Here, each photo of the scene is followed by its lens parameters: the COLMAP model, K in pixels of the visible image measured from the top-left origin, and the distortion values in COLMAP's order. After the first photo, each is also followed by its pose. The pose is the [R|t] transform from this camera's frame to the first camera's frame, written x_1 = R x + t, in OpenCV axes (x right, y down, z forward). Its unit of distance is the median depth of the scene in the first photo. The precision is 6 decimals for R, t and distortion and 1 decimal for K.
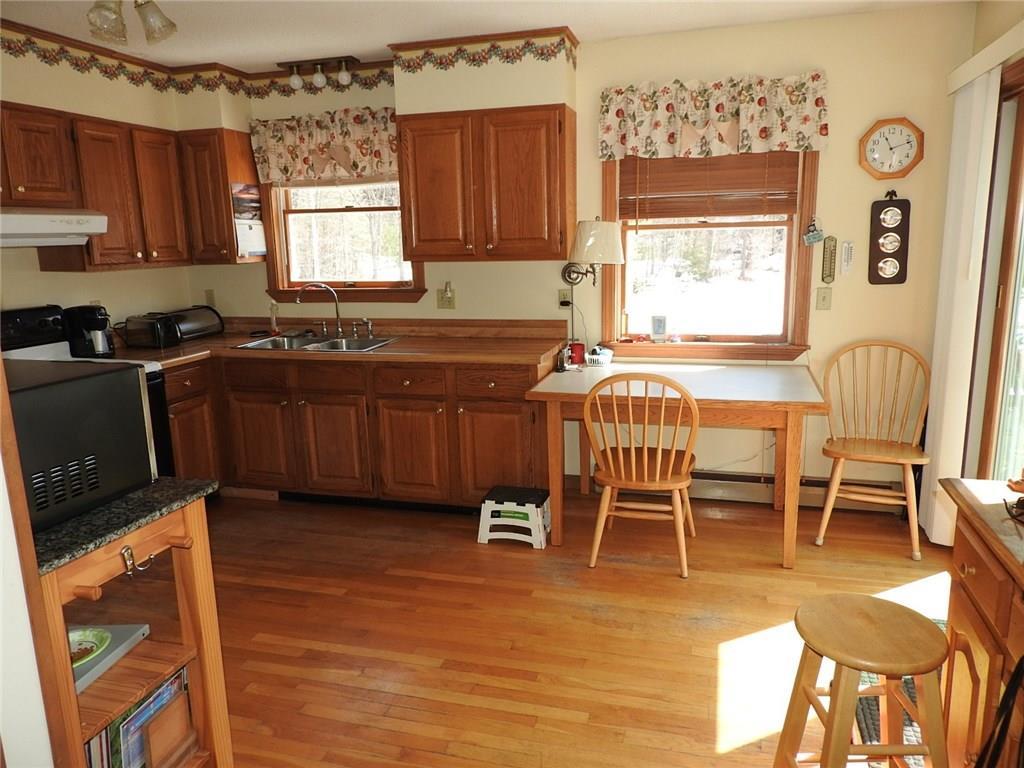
lens RADIAL K [[733.2, 0, 514.1], [0, 733.2, 383.4], [0, 0, 1]] dist [0.002999, 0.002218]
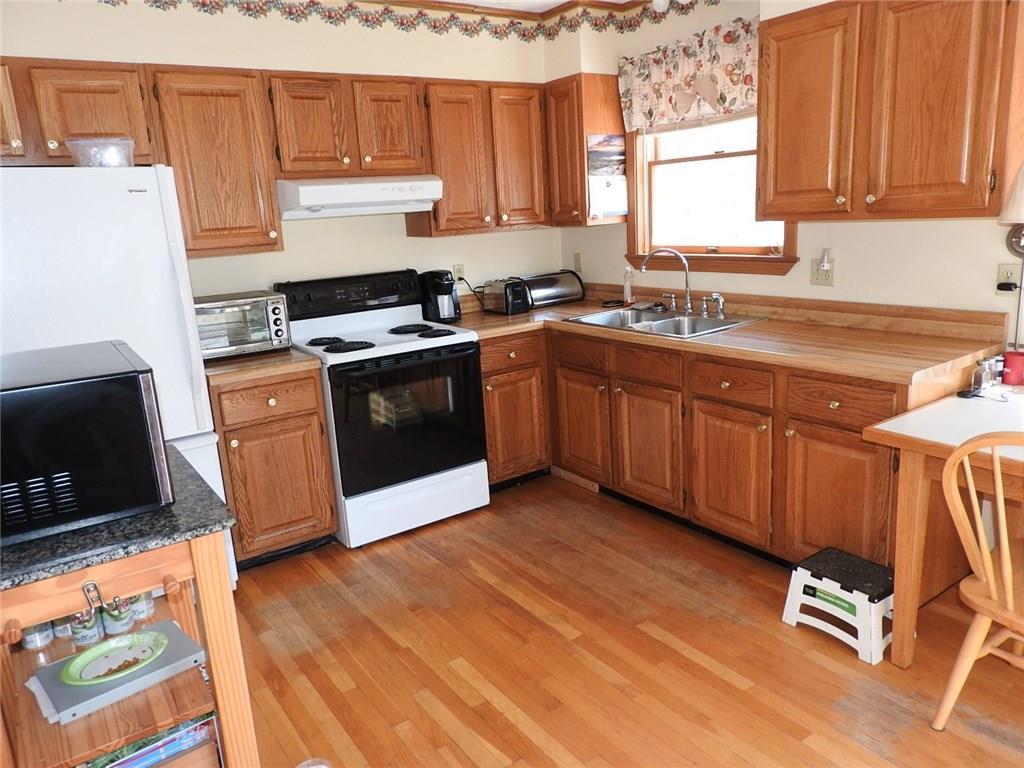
lens RADIAL K [[733.2, 0, 512.0], [0, 733.2, 384.3], [0, 0, 1]] dist [0.002999, 0.002218]
pose [[0.776879, 0.124938, -0.617130, 0.147044], [-0.083895, 0.991916, 0.095202, -0.053649], [0.624035, -0.022186, 0.781081, 0.260394]]
